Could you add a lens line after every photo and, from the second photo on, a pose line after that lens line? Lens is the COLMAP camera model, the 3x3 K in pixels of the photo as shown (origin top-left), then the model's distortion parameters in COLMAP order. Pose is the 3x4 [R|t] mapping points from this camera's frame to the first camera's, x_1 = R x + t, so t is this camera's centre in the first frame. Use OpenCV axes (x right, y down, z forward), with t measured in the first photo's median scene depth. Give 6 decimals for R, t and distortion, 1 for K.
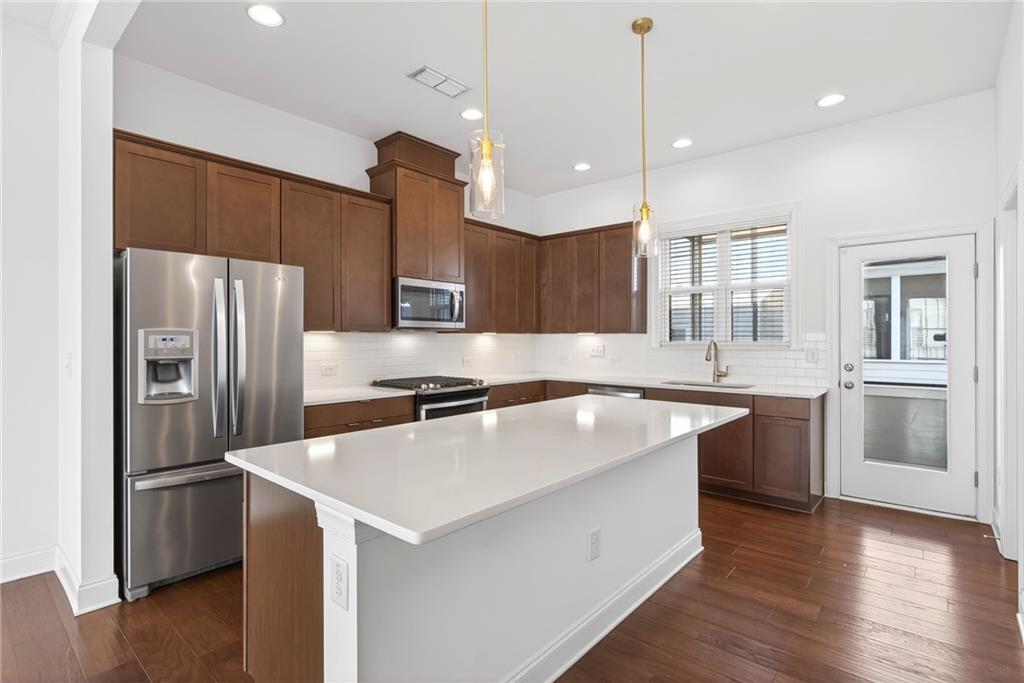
lens RADIAL K [[492.4, 0, 507.5], [0, 492.4, 336.8], [0, 0, 1]] dist [0.002975, -0.003673]
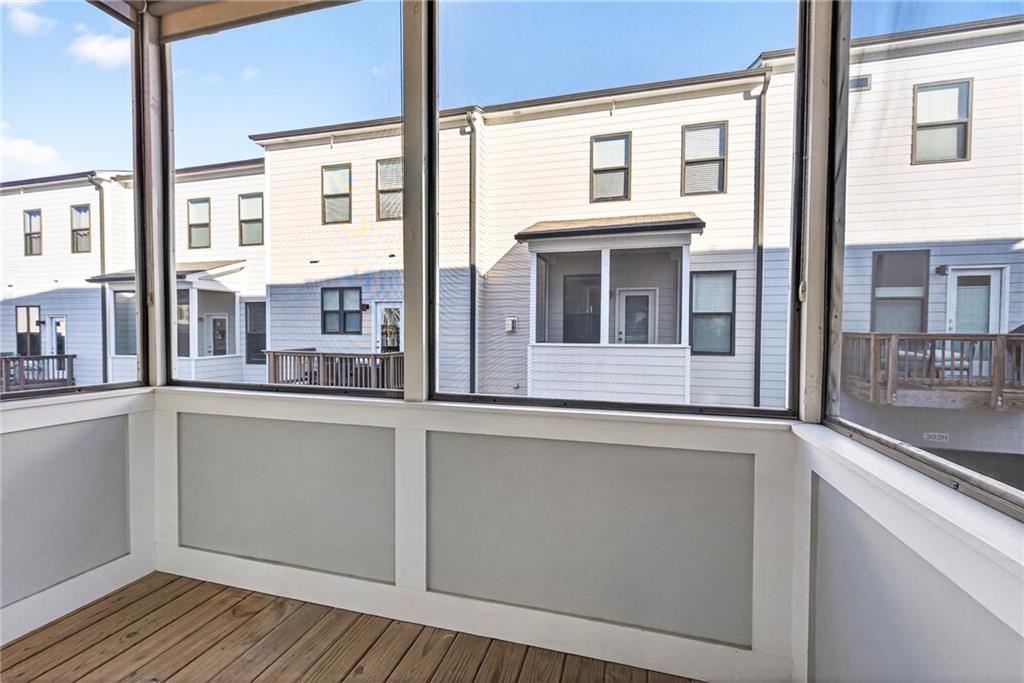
lens RADIAL K [[421.9, 0, 515.7], [0, 421.9, 336.4], [0, 0, 1]] dist [-0.000707, 0.000005]
pose [[0.911861, -0.003503, 0.410485, 0.783674], [-0.008437, 0.999592, 0.027272, 0.032258], [-0.410413, -0.028332, 0.911459, 0.883403]]
